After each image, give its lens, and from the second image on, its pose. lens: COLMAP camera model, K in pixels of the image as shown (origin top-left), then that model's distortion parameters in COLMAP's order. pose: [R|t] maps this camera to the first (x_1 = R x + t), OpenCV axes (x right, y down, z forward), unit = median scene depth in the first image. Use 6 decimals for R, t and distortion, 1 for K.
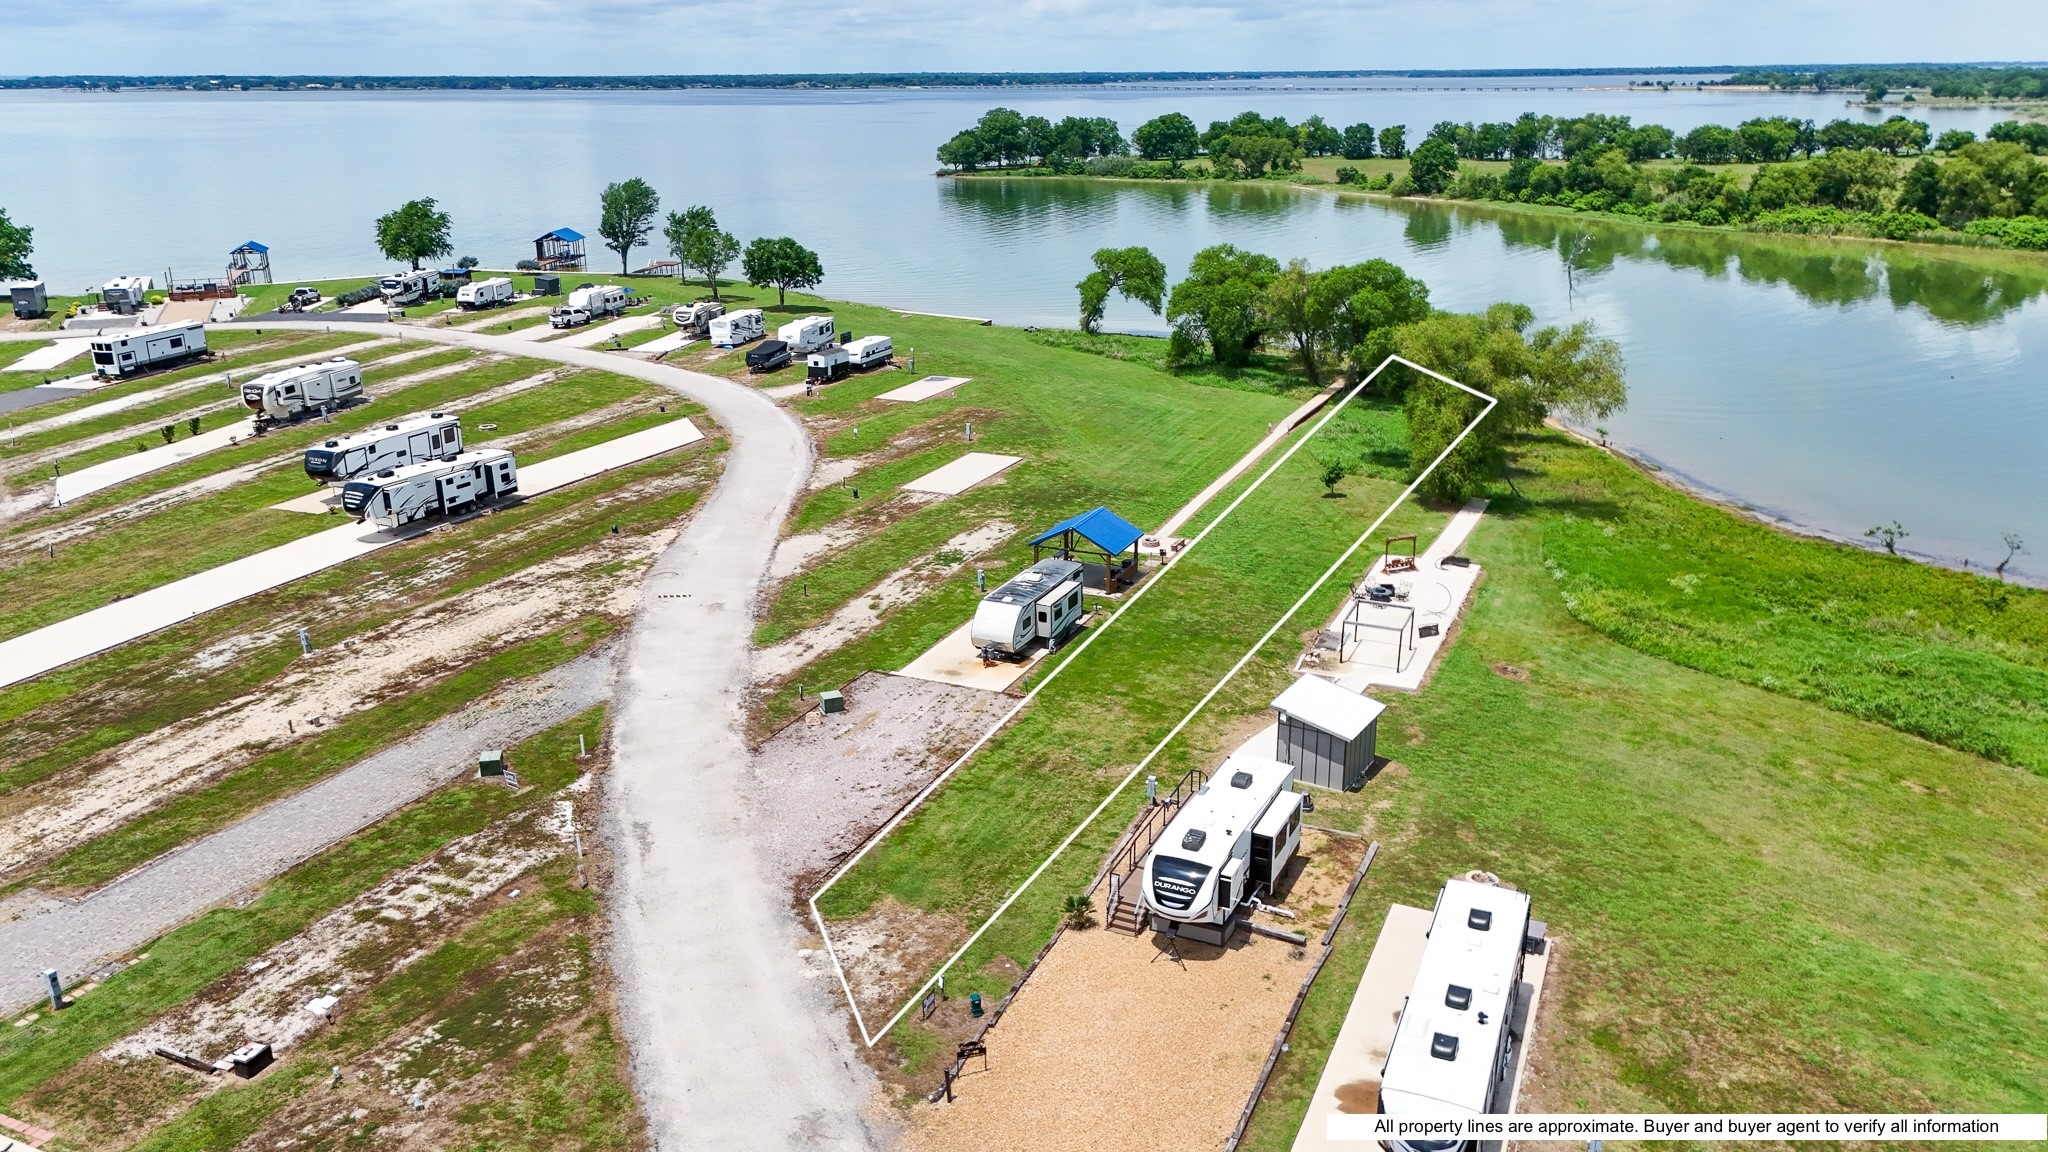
lens RADIAL K [[1505.9, 0, 1026.0], [0, 1505.9, 579.0], [0, 0, 1]] dist [0.081629, -0.083372]
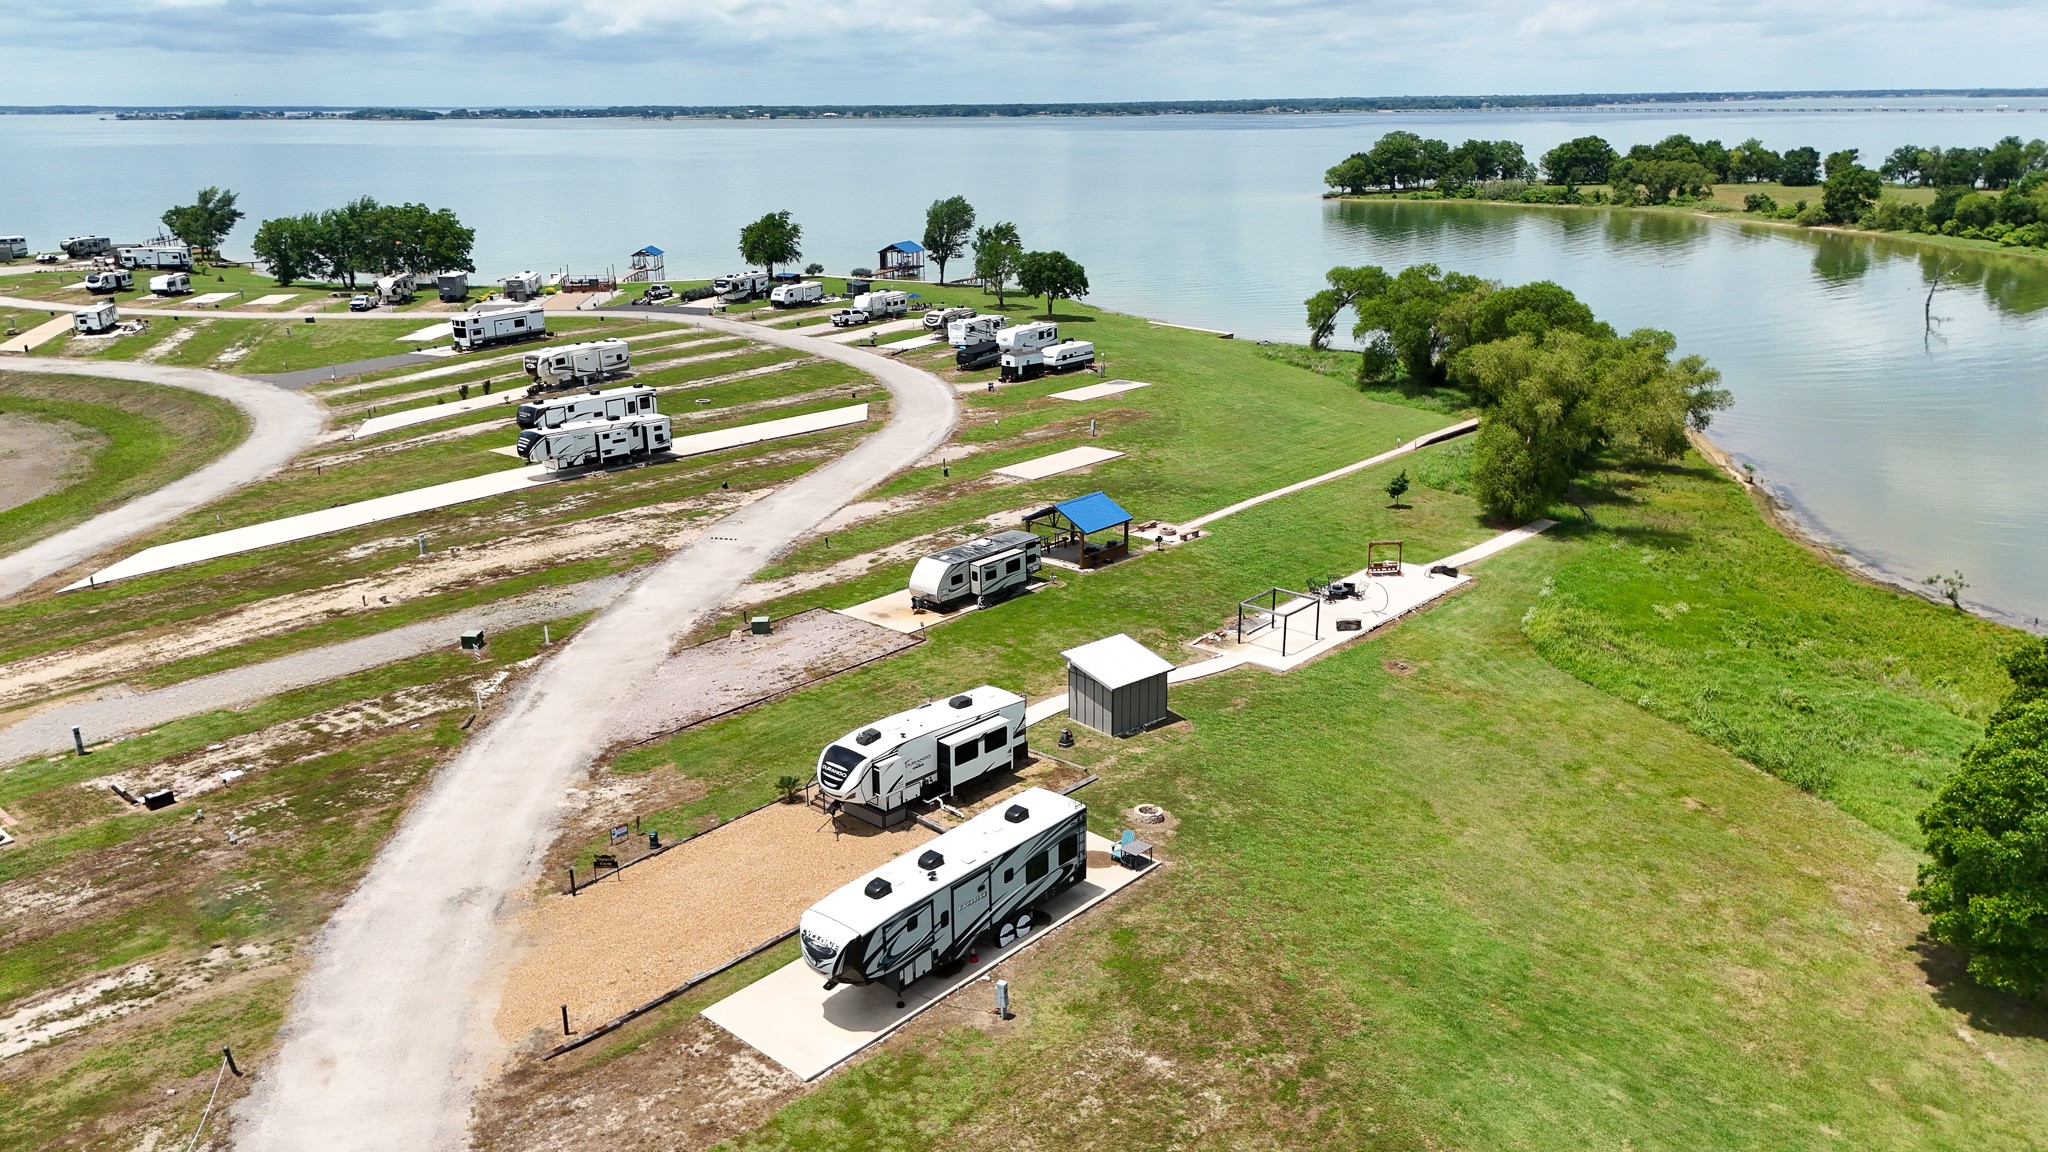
lens RADIAL K [[1505.9, 0, 1026.0], [0, 1505.9, 579.0], [0, 0, 1]] dist [0.081629, -0.083372]
pose [[0.955254, 0.086718, -0.282789, 0.262469], [-0.090922, 0.995857, -0.001750, 0.018528], [0.281466, 0.027383, 0.959180, -0.051661]]
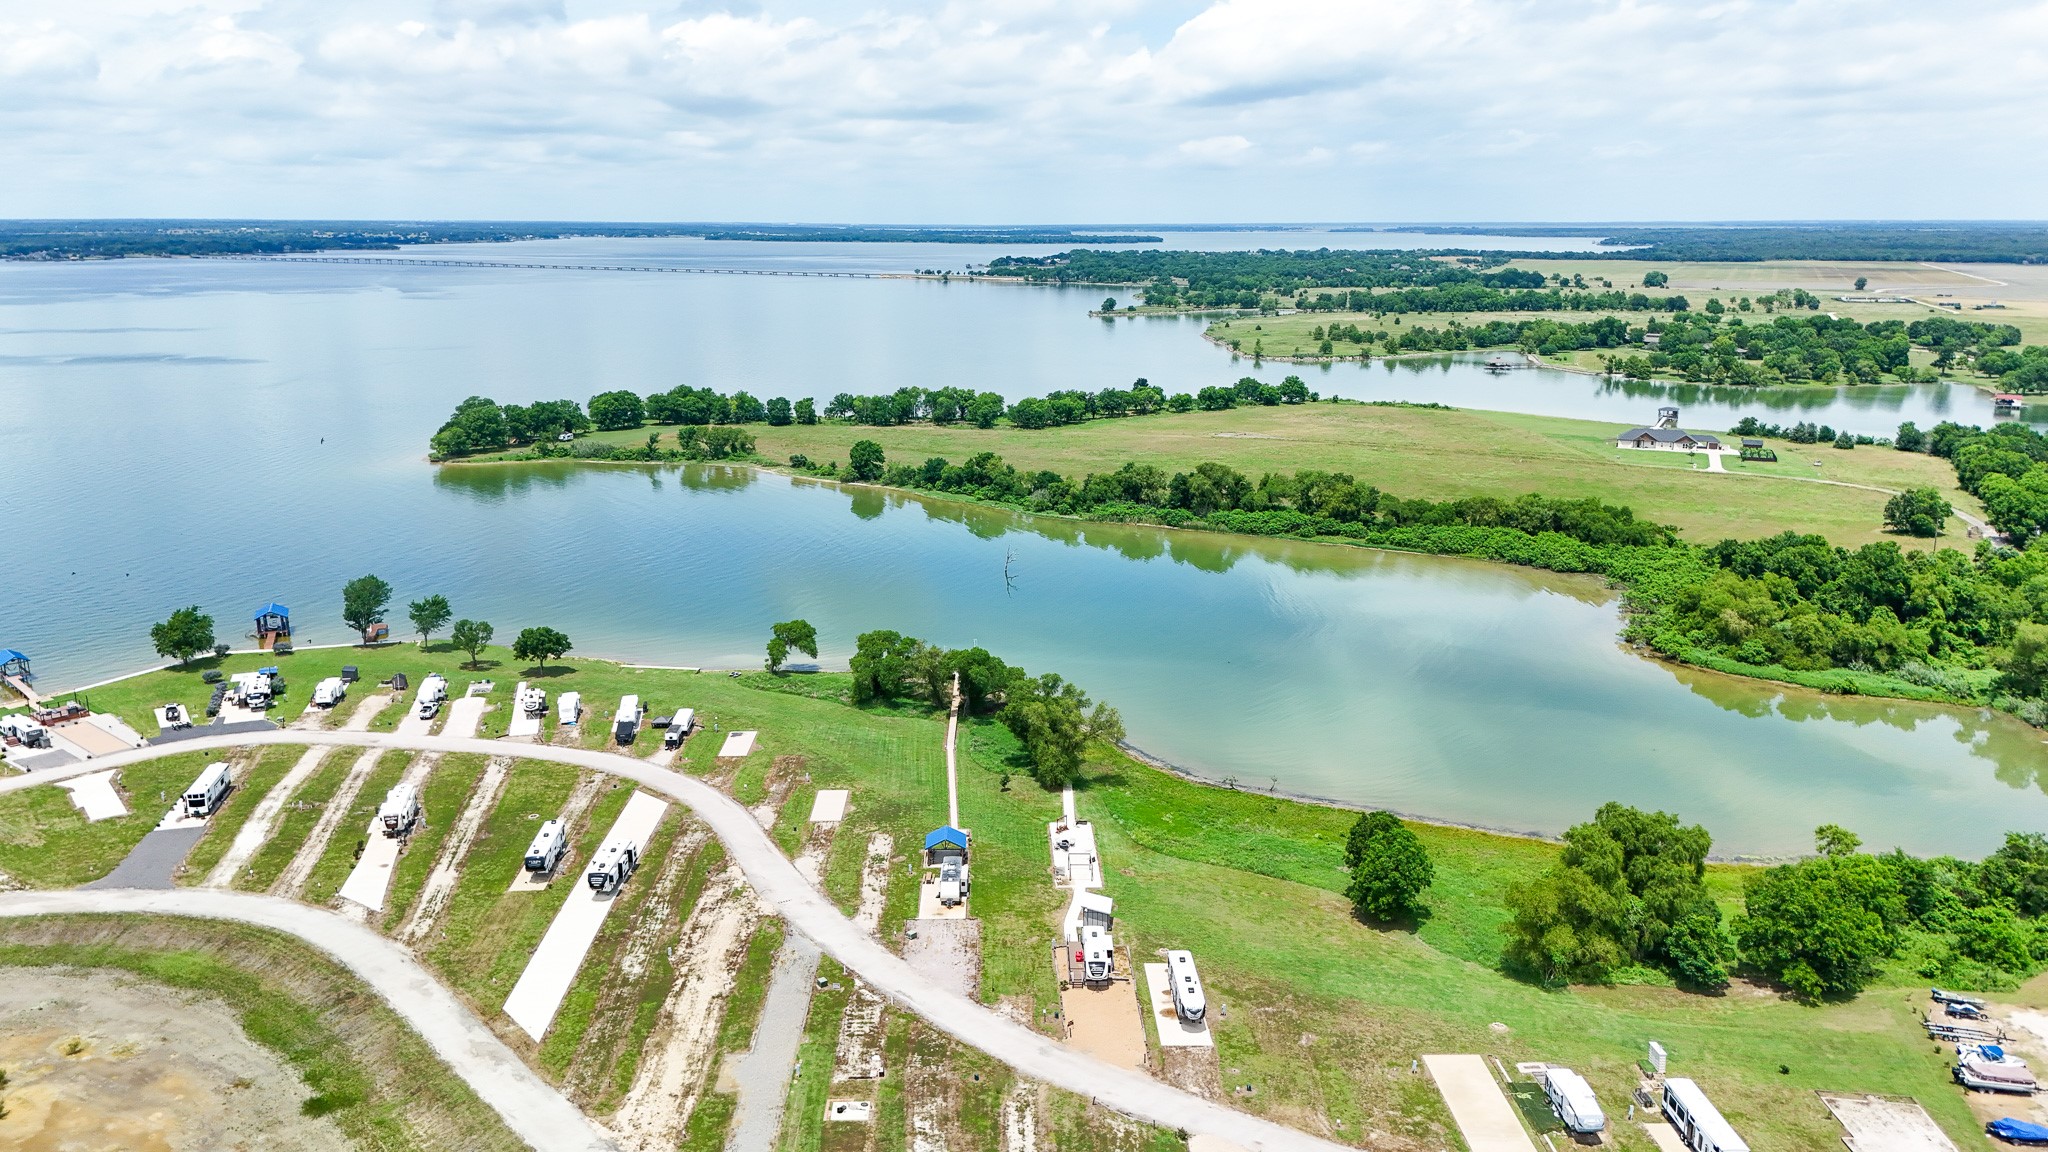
lens RADIAL K [[1502.8, 0, 1024.0], [0, 1502.8, 576.0], [0, 0, 1]] dist [0.111054, -0.157244]
pose [[0.903330, -0.092604, 0.418832, -0.640857], [0.130381, 0.989497, -0.062425, -0.221501], [-0.408652, 0.110998, 0.905916, -0.972481]]
